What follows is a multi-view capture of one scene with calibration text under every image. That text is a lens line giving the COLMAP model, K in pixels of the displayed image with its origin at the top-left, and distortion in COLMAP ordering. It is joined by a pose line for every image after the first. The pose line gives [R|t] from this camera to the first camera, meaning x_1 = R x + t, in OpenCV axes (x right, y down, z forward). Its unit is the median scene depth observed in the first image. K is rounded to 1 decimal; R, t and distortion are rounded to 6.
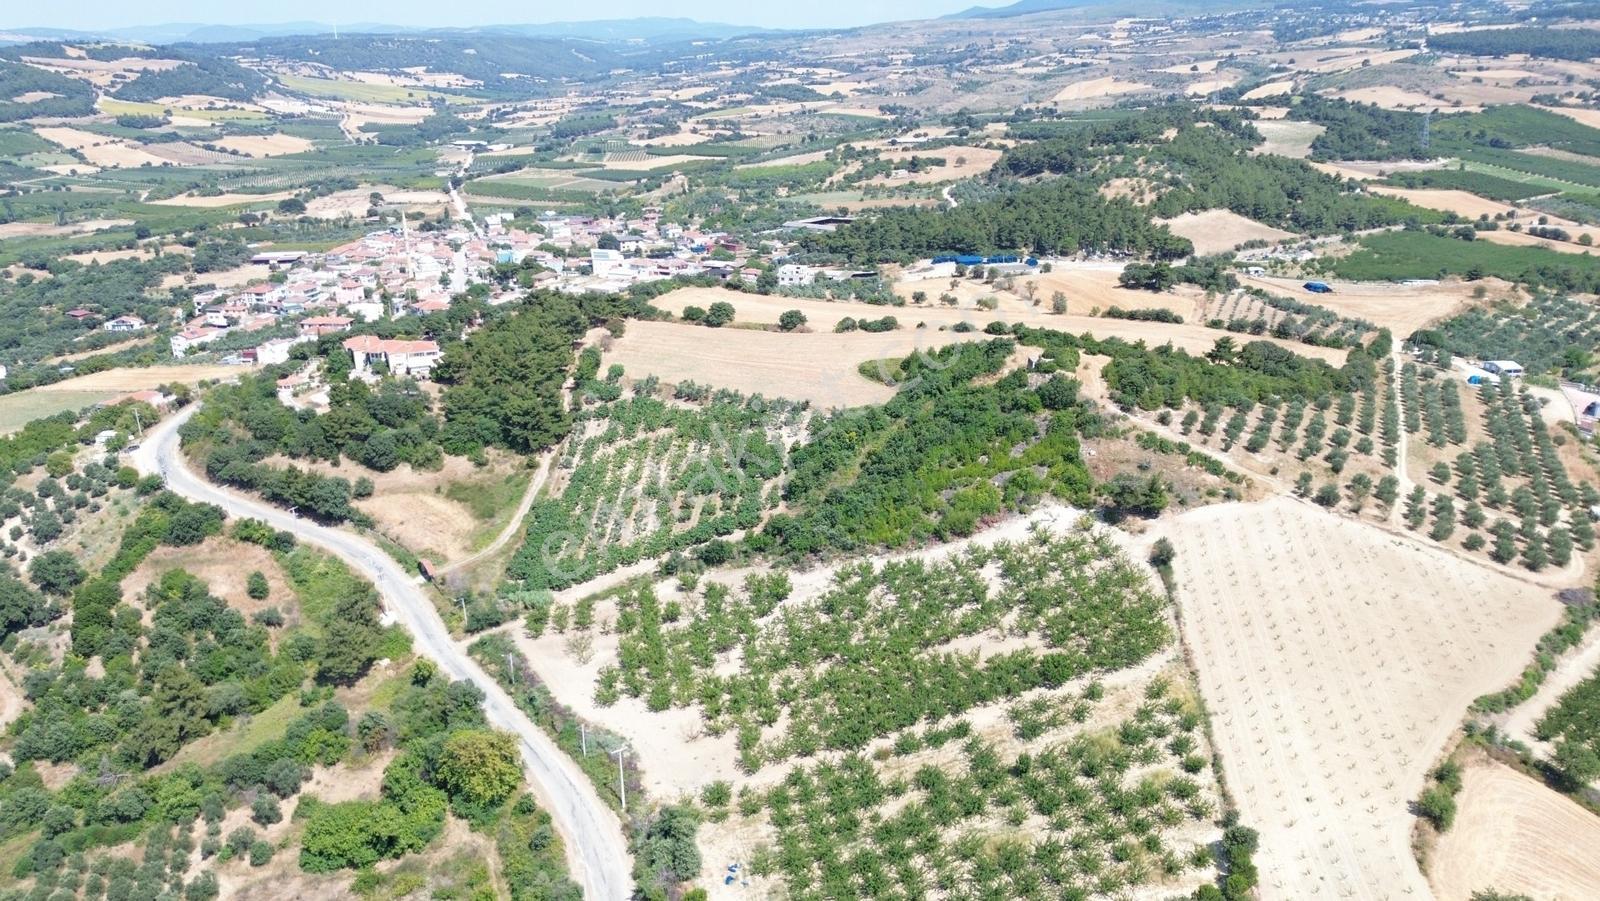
lens RADIAL K [[1138.3, 0, 796.4], [0, 1138.3, 451.3], [0, 0, 1]] dist [0.063866, -0.062488]
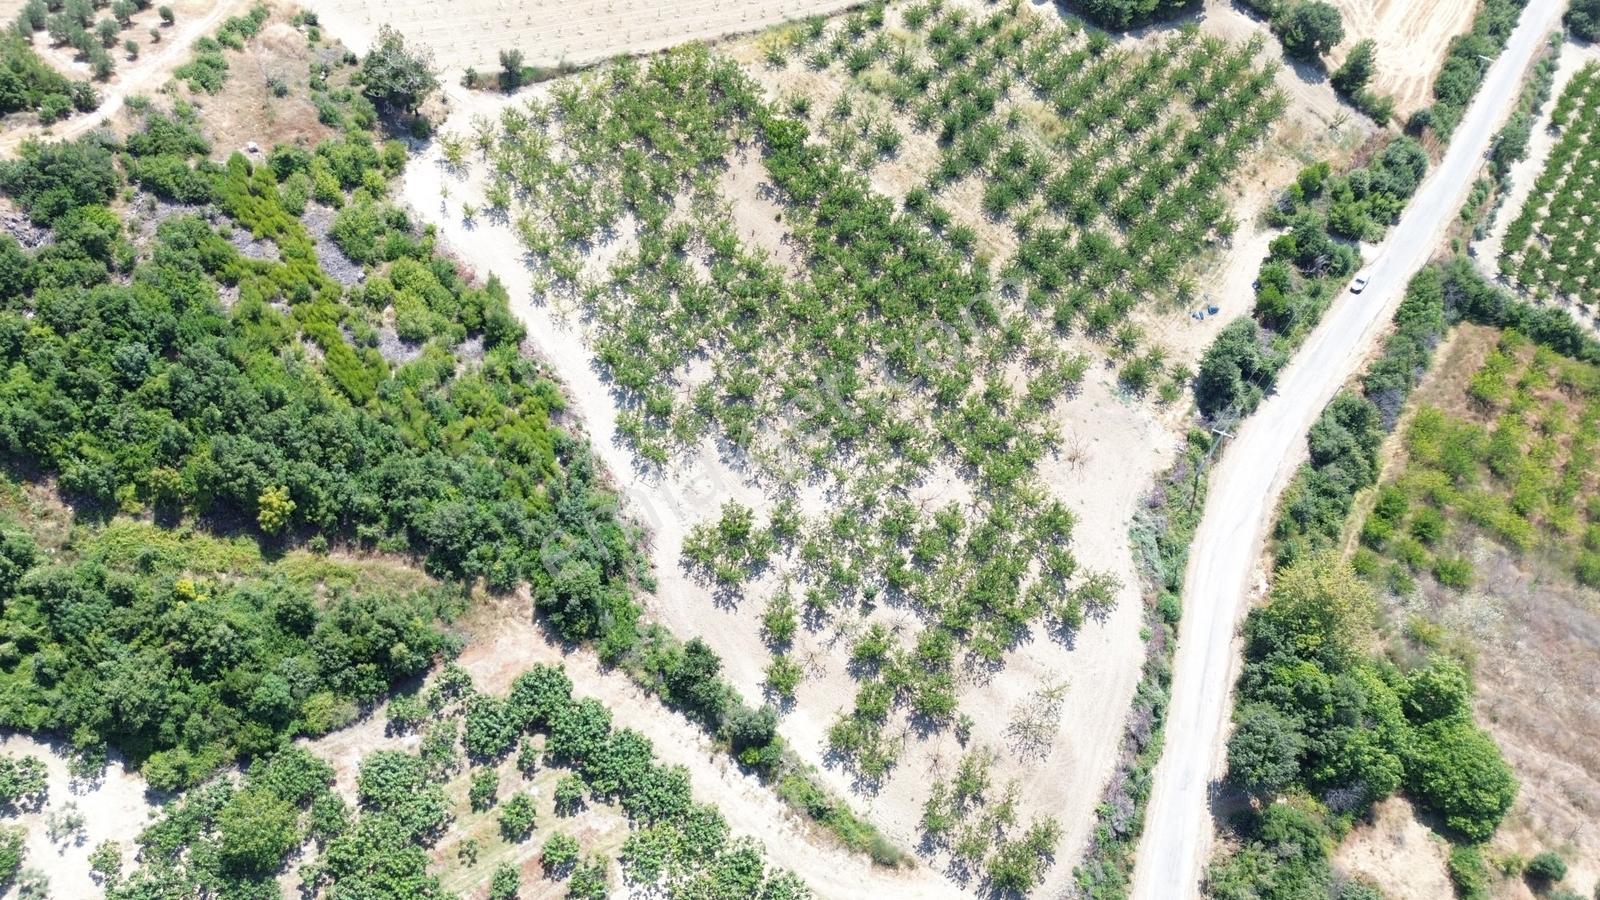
lens RADIAL K [[1125.0, 0, 796.4], [0, 1125.0, 456.2], [0, 0, 1]] dist [0.067255, -0.074507]
pose [[-0.567877, -0.691053, 0.447171, -0.233378], [0.274506, 0.353166, 0.894383, -0.348281], [-0.775991, 0.630650, -0.010857, 0.832214]]
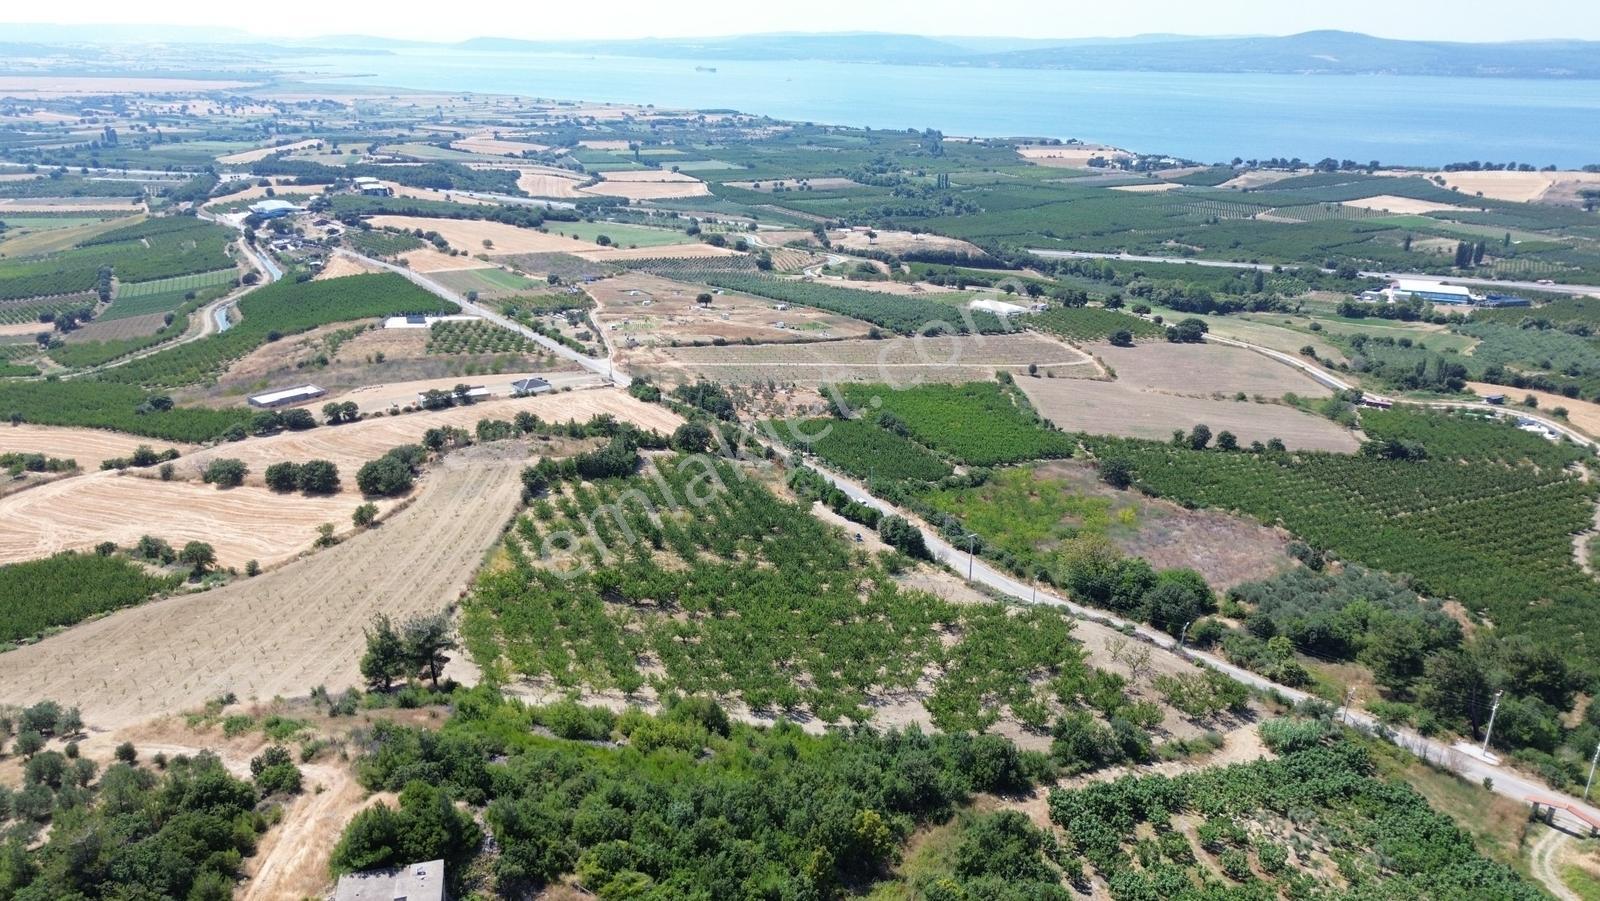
lens RADIAL K [[1132.3, 0, 796.9], [0, 1132.3, 455.8], [0, 0, 1]] dist [0.061240, -0.060587]
pose [[-0.983182, 0.057083, -0.173476, 0.165002], [-0.067014, 0.770865, 0.633463, -0.389140], [0.169886, 0.634435, -0.754076, 1.234929]]
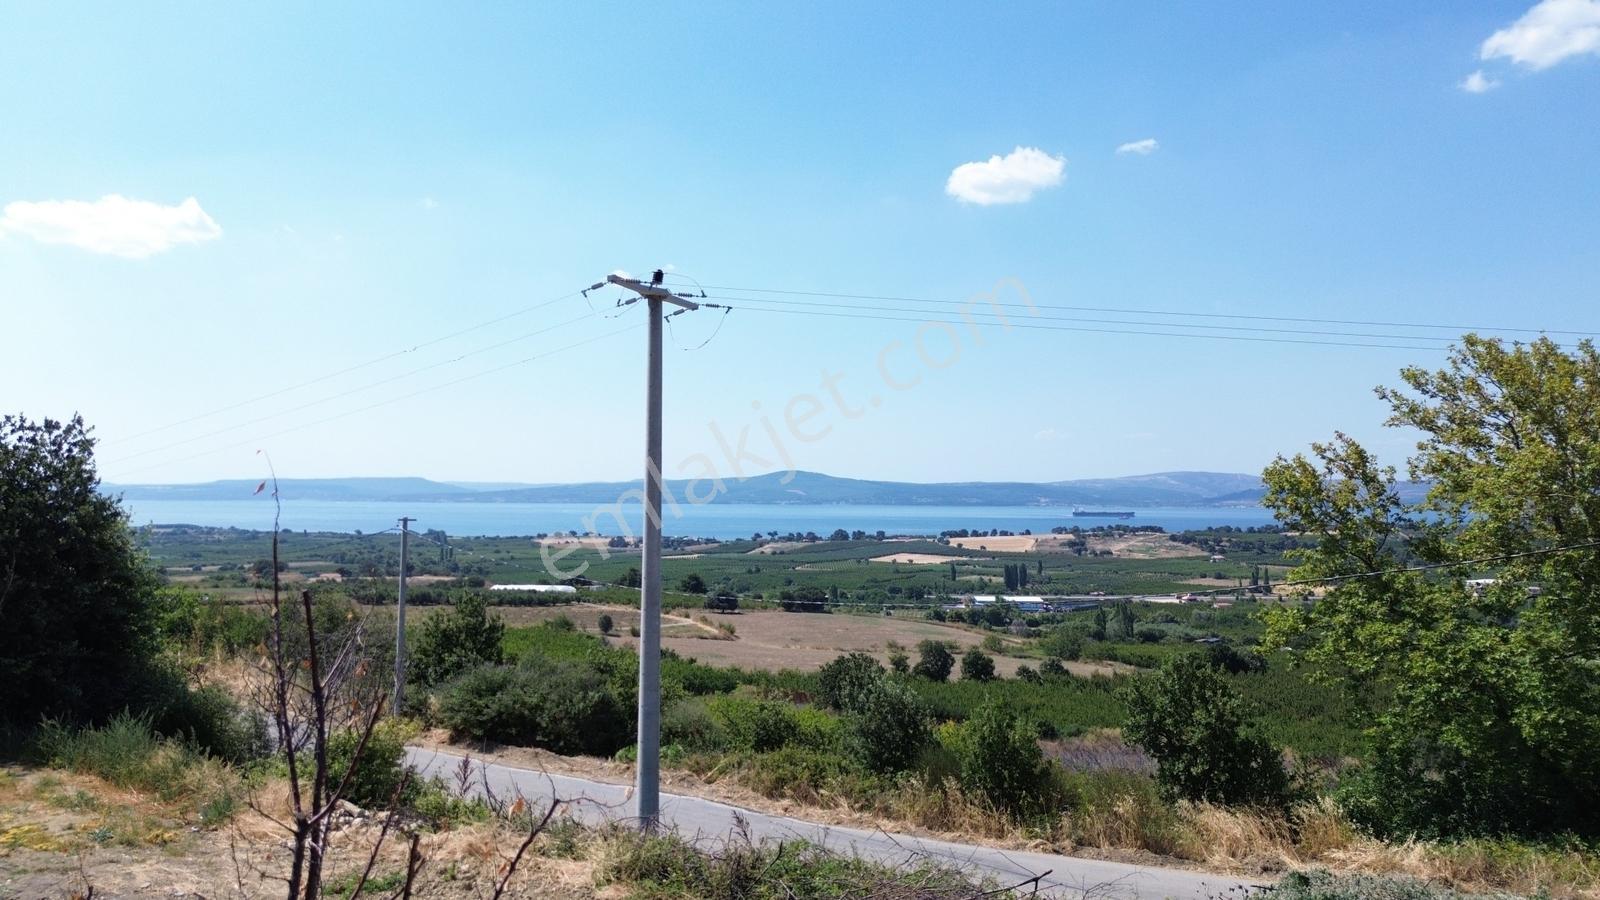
lens RADIAL K [[1138.3, 0, 796.4], [0, 1138.3, 450.8], [0, 0, 1]] dist [0.063866, -0.062488]
pose [[-0.825310, -0.020821, -0.564297, -0.069875], [-0.192202, 0.950009, 0.246051, 0.165331], [0.530964, 0.311527, -0.788053, 0.731834]]
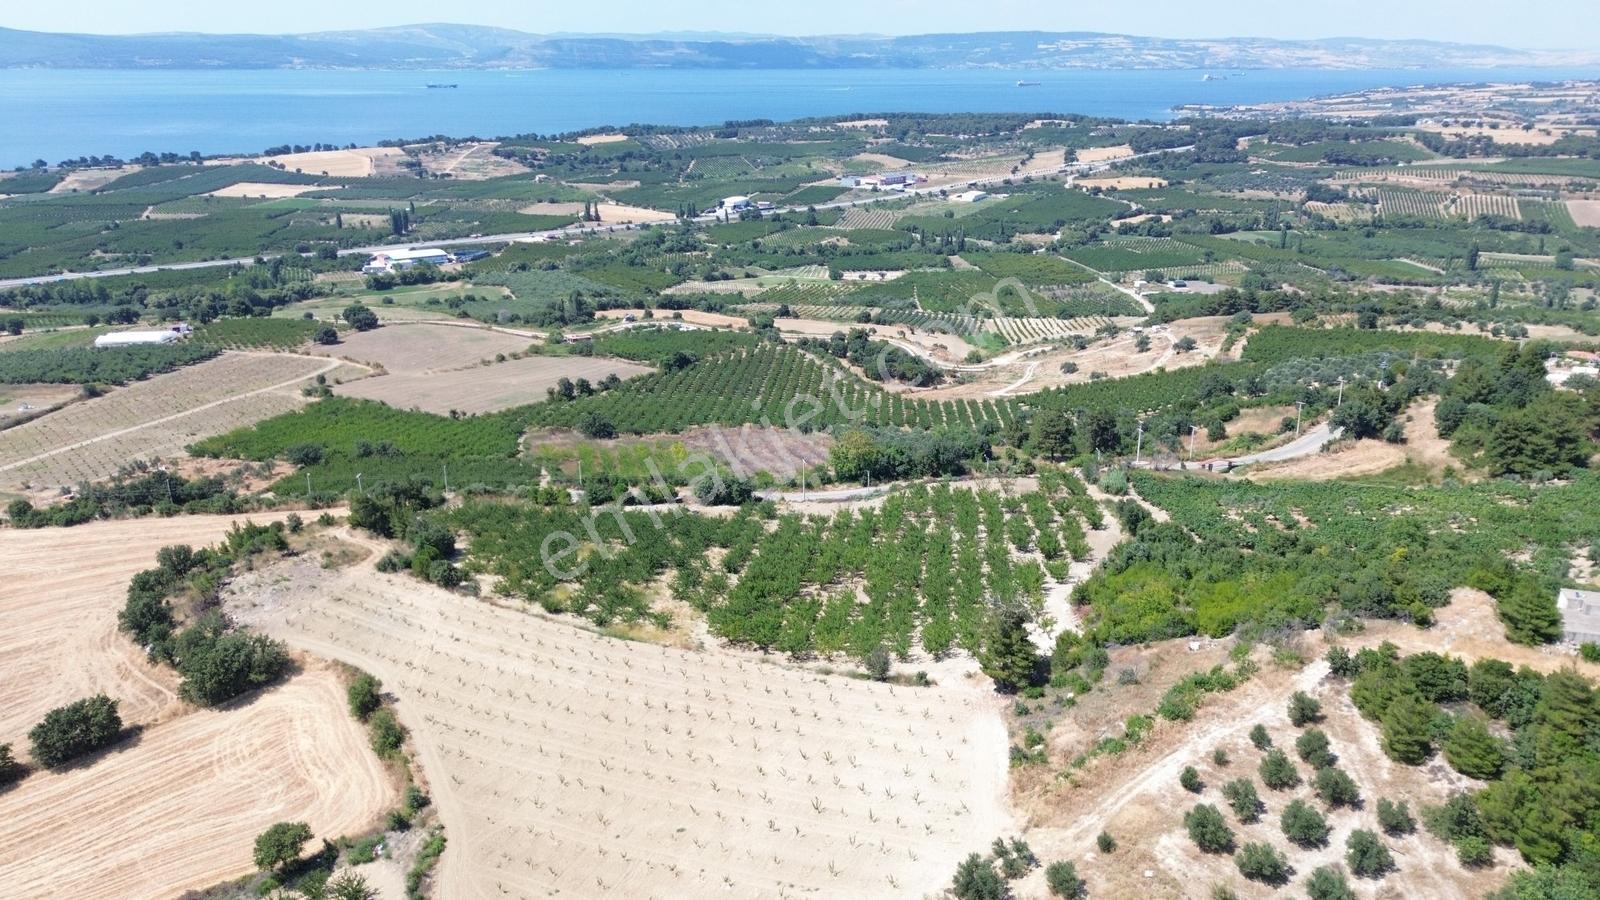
lens RADIAL K [[1132.1, 0, 796.7], [0, 1132.1, 454.2], [0, 0, 1]] dist [0.059755, -0.058010]
pose [[-0.348836, 0.317292, -0.881839, 0.713456], [-0.320726, 0.843713, 0.430446, -0.226380], [0.880595, 0.432984, -0.192553, 0.836476]]
